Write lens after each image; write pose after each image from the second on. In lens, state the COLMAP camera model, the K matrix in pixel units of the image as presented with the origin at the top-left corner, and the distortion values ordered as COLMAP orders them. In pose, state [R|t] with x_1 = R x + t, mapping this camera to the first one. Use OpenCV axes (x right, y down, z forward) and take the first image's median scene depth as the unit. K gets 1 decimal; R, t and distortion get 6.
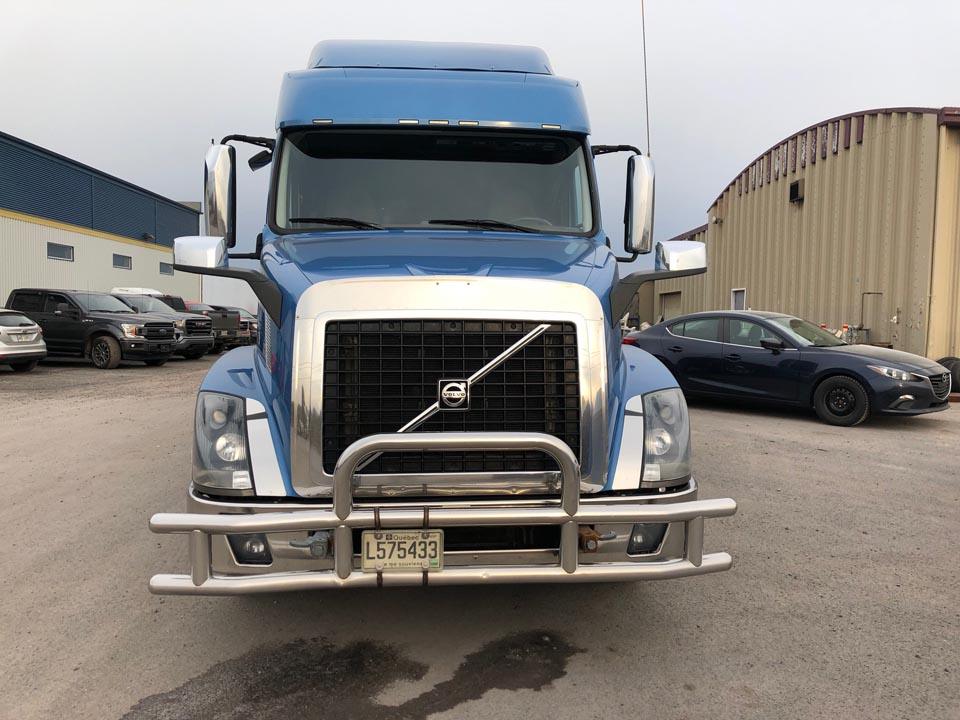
lens RADIAL K [[789.8, 0, 468.3], [0, 789.8, 360.2], [0, 0, 1]] dist [0.041236, -0.002634]
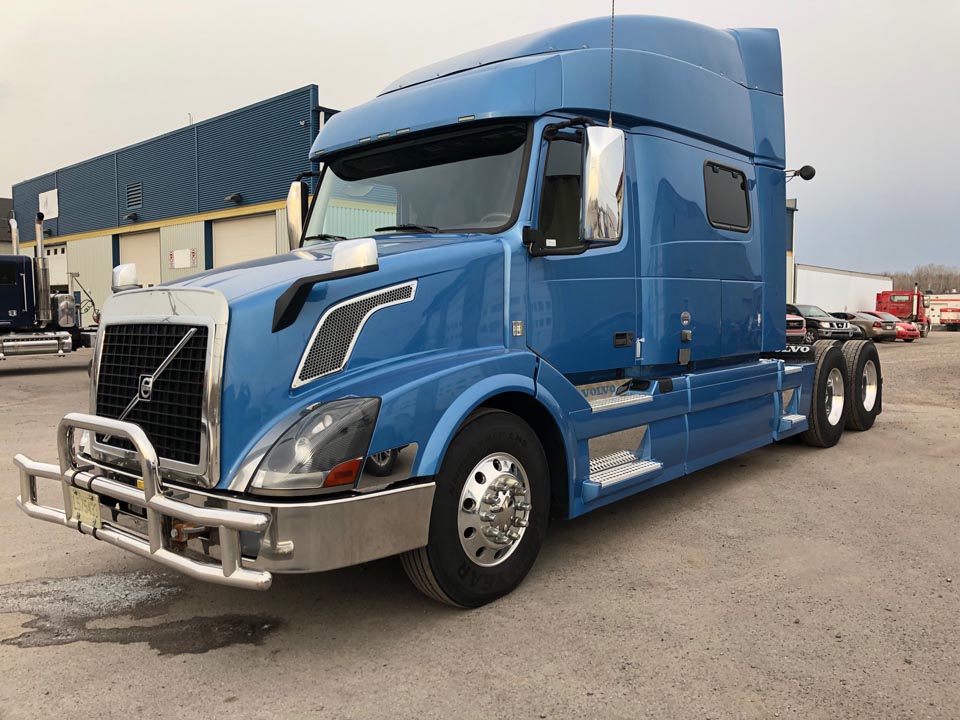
lens RADIAL K [[774.7, 0, 480.0], [0, 774.7, 360.0], [0, 0, 1]] dist [0.032959, -0.004096]
pose [[0.686520, 0.030739, -0.726461, 1.096242], [-0.027964, 0.999483, 0.015865, -0.028497], [0.726573, 0.009423, 0.687024, 0.523129]]
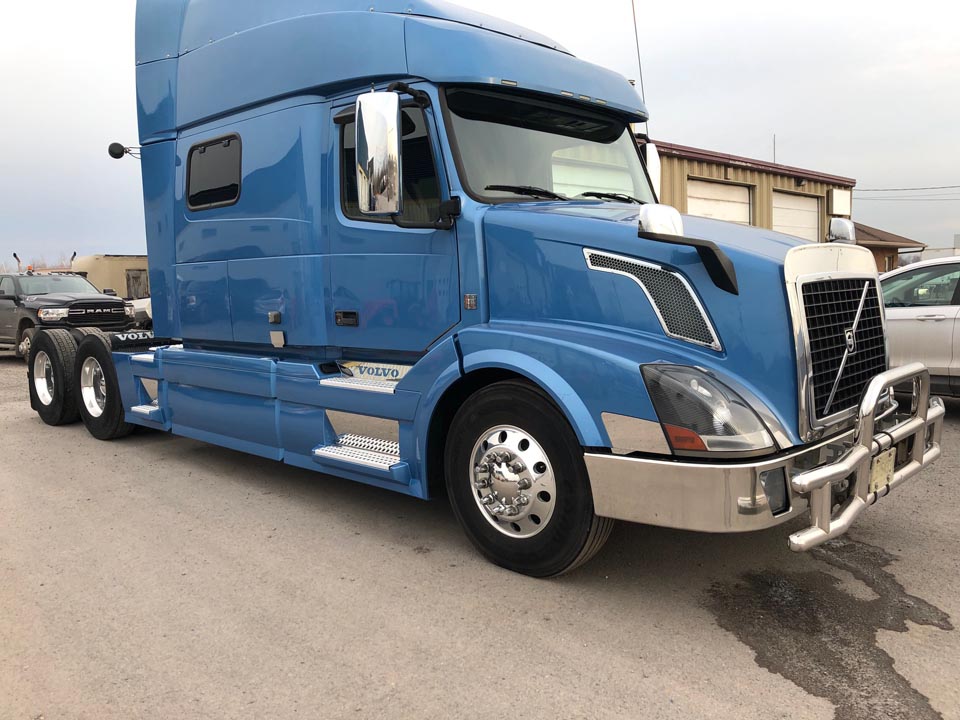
lens RADIAL K [[777.7, 0, 497.8], [0, 777.7, 369.6], [0, 0, 1]] dist [0.049633, 0.002972]
pose [[0.742638, -0.106240, 0.661213, -1.139825], [0.077886, 0.994338, 0.072287, -0.040284], [-0.665149, -0.002184, 0.746708, 0.430528]]
